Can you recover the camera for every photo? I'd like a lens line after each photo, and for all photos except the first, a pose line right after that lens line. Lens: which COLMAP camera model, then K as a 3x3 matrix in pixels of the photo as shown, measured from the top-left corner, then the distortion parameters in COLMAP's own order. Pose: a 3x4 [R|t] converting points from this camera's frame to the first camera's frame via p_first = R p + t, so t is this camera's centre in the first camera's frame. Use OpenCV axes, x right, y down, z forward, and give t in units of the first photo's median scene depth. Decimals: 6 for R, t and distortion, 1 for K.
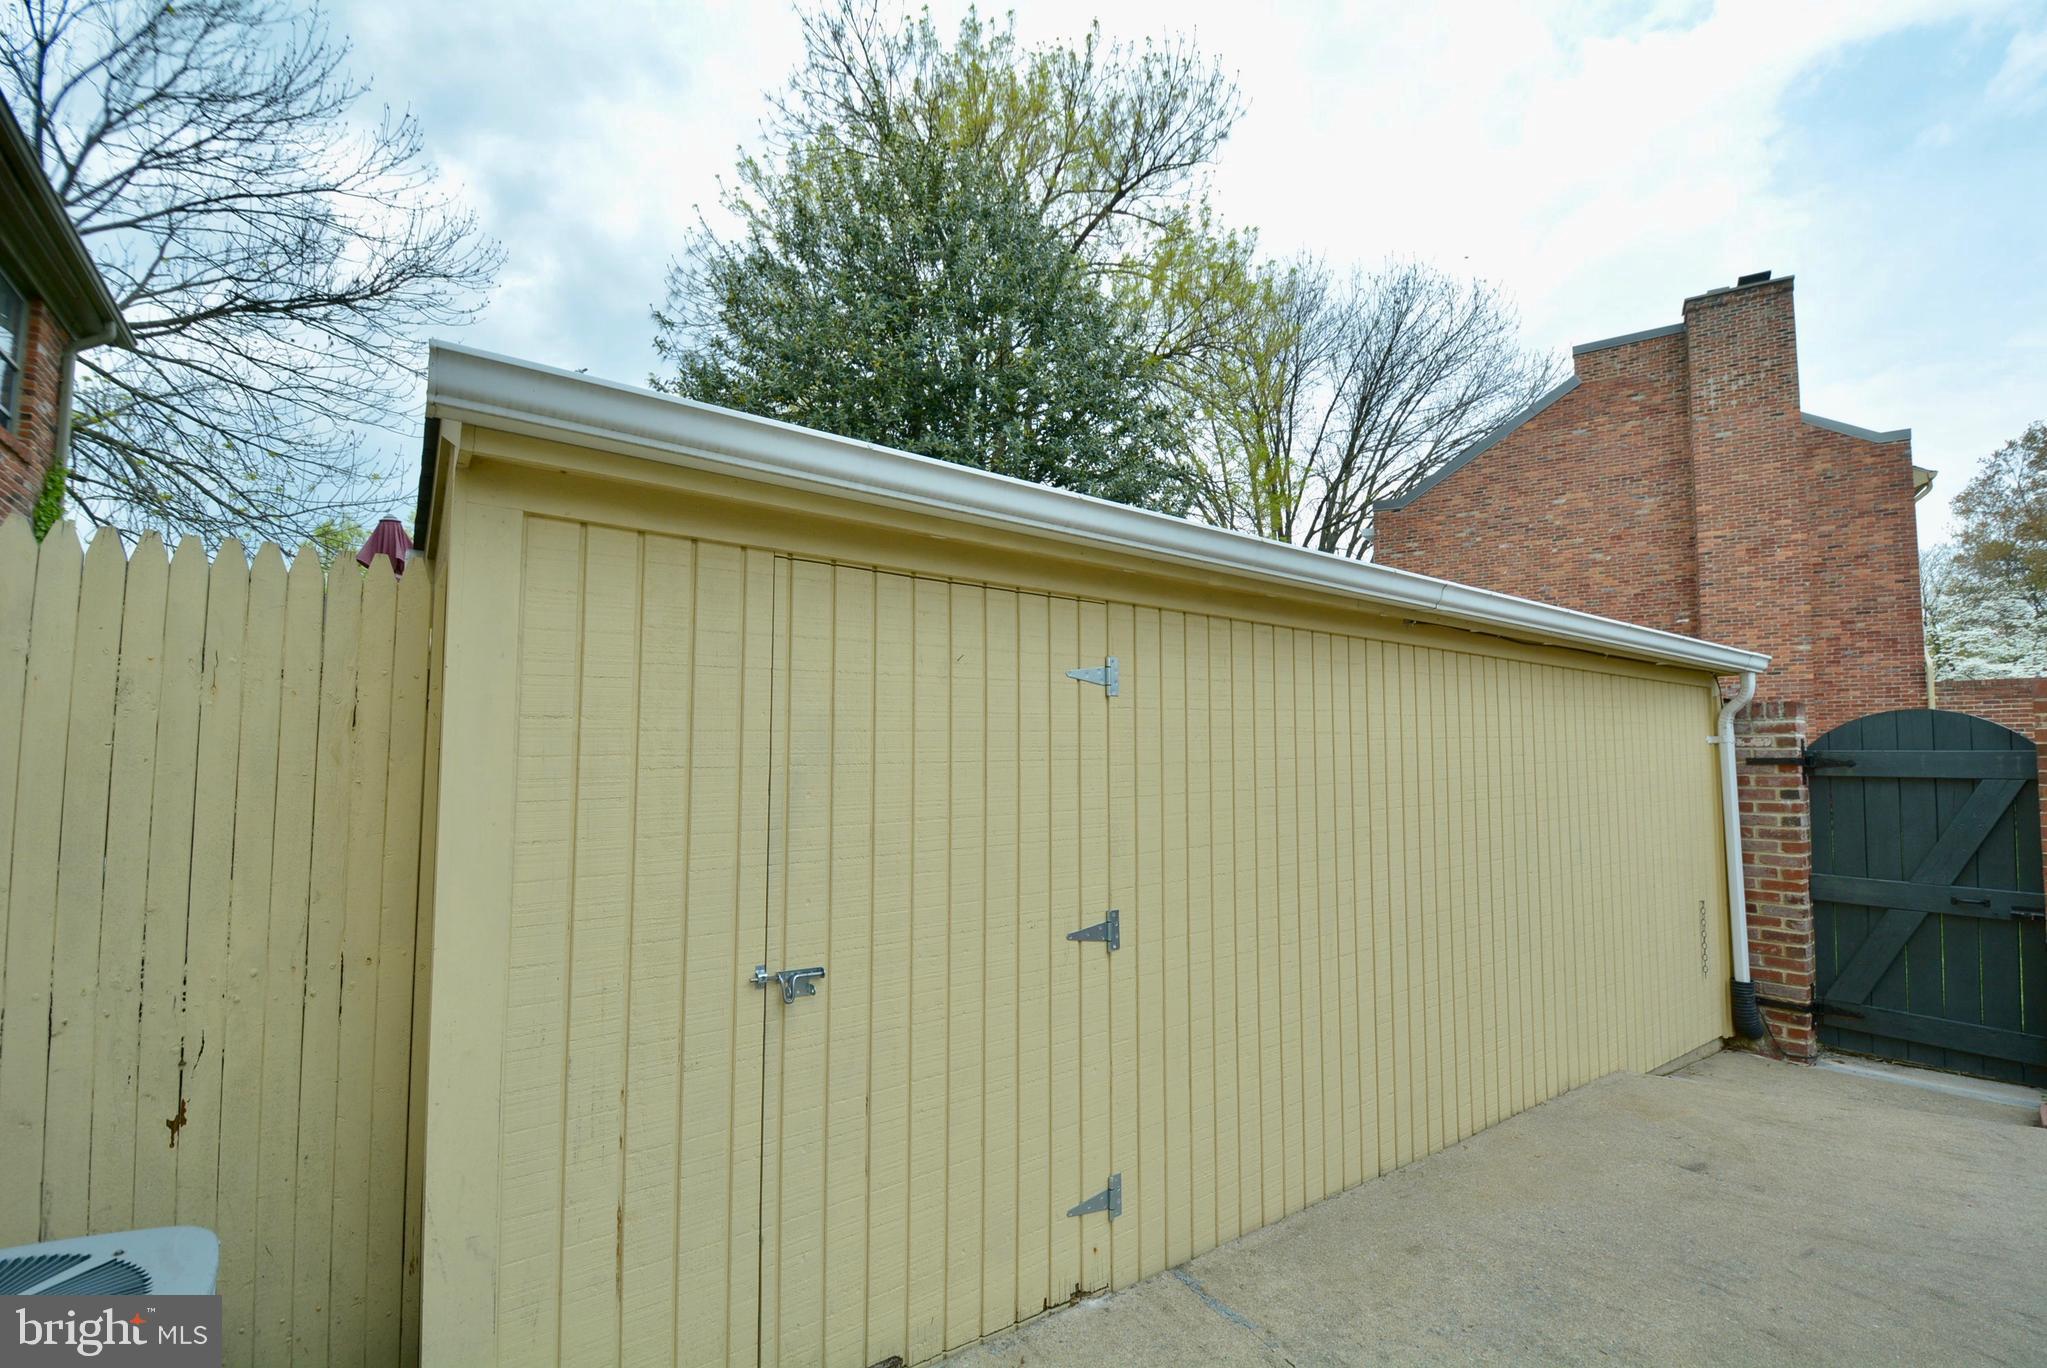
lens RADIAL K [[896.3, 0, 1033.7], [0, 896.3, 710.2], [0, 0, 1]] dist [0.015018, -0.023000]
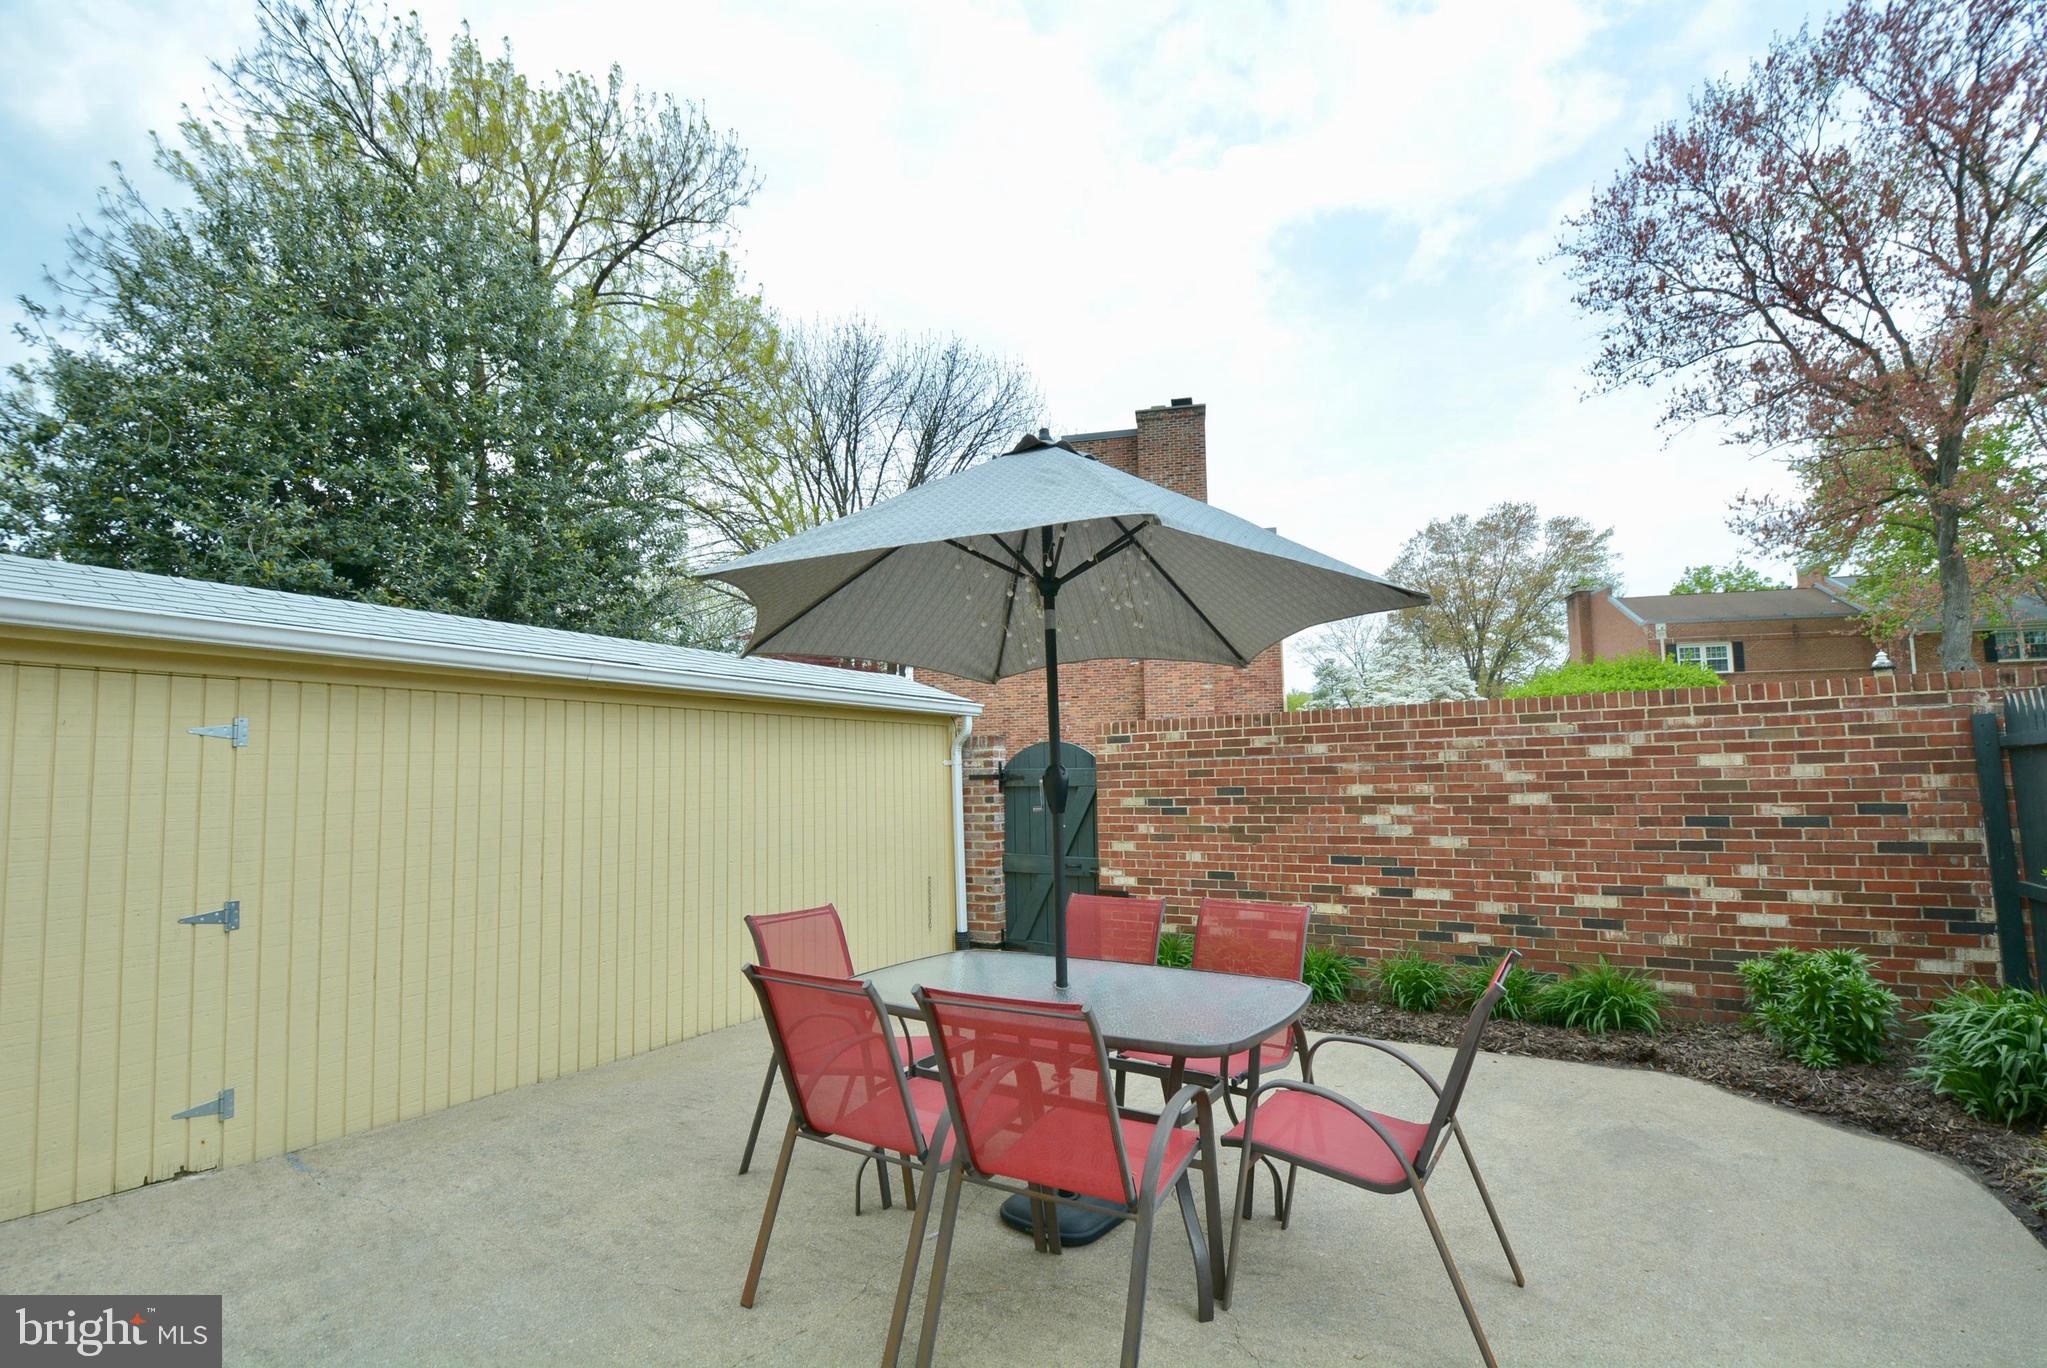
lens RADIAL K [[896.3, 0, 1033.7], [0, 896.3, 710.2], [0, 0, 1]] dist [0.015018, -0.023000]
pose [[0.917049, 0.007471, 0.398704, 0.321885], [0.001900, 0.999731, -0.023104, -0.017593], [-0.398770, 0.021945, 0.916788, -0.365783]]
